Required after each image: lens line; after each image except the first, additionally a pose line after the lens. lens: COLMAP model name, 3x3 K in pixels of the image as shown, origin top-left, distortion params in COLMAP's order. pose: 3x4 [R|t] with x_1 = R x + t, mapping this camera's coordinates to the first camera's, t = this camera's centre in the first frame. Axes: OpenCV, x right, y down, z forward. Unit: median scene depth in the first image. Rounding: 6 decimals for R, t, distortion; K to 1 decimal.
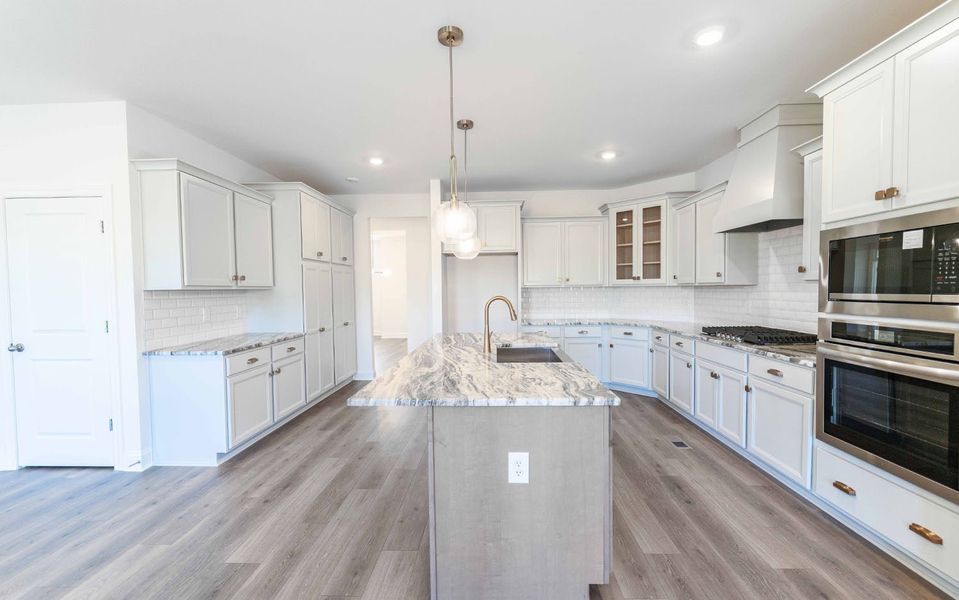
lens RADIAL K [[392.0, 0, 480.6], [0, 392.0, 301.6], [0, 0, 1]] dist [0.000645, -0.000581]
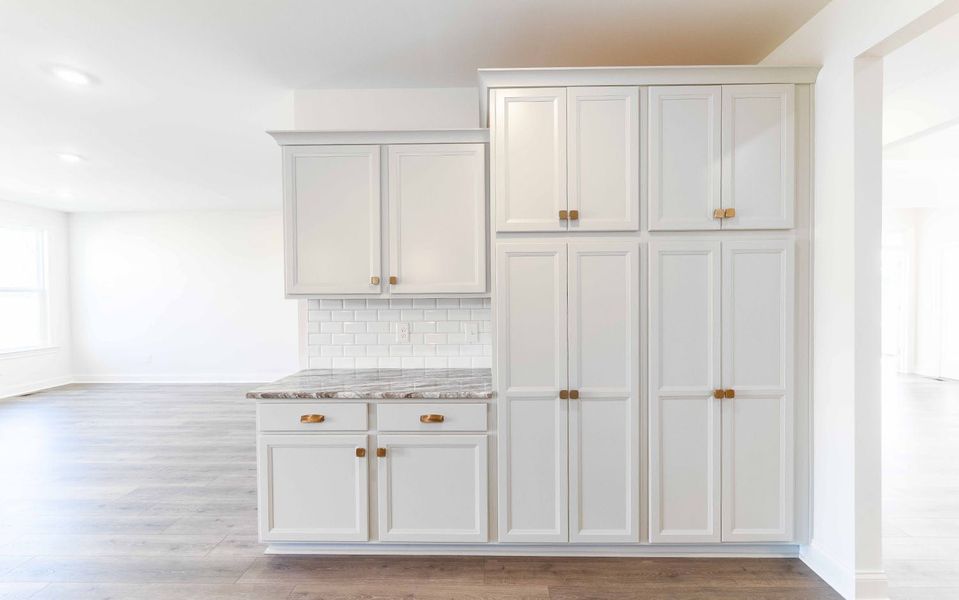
lens RADIAL K [[392.0, 0, 476.7], [0, 392.0, 299.3], [0, 0, 1]] dist [0.000645, -0.000581]
pose [[0.005216, 0.016157, -0.999856, 0.014650], [-0.028286, 0.999472, 0.016004, -0.044911], [0.999586, 0.028198, 0.005670, 1.153046]]
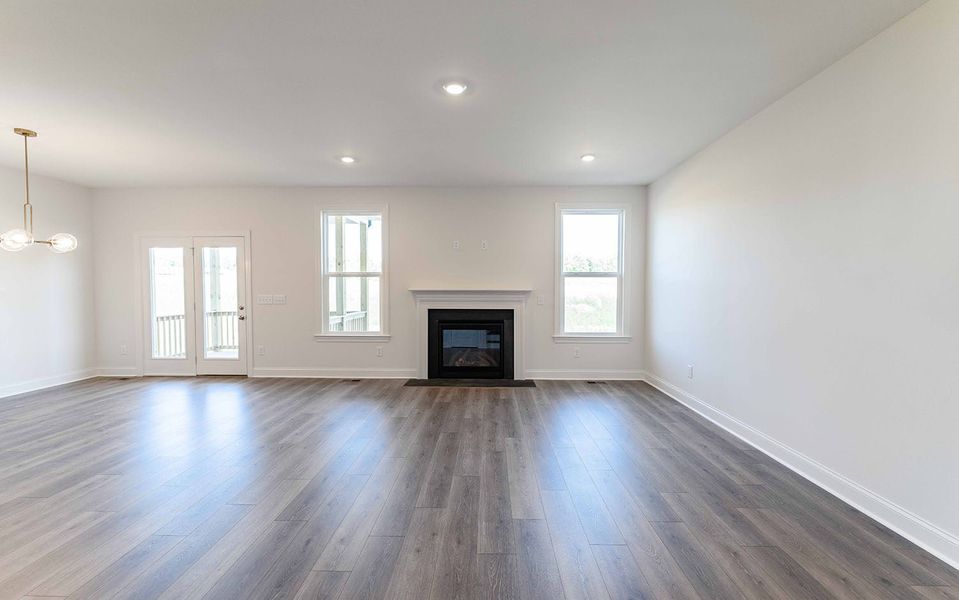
lens RADIAL K [[392.0, 0, 482.2], [0, 392.0, 302.4], [0, 0, 1]] dist [0.000645, -0.000581]
pose [[-0.999924, 0.007916, -0.009482, -1.118344], [0.007245, 0.997599, 0.068871, -0.007699], [0.010005, 0.068797, -0.997581, 0.872145]]
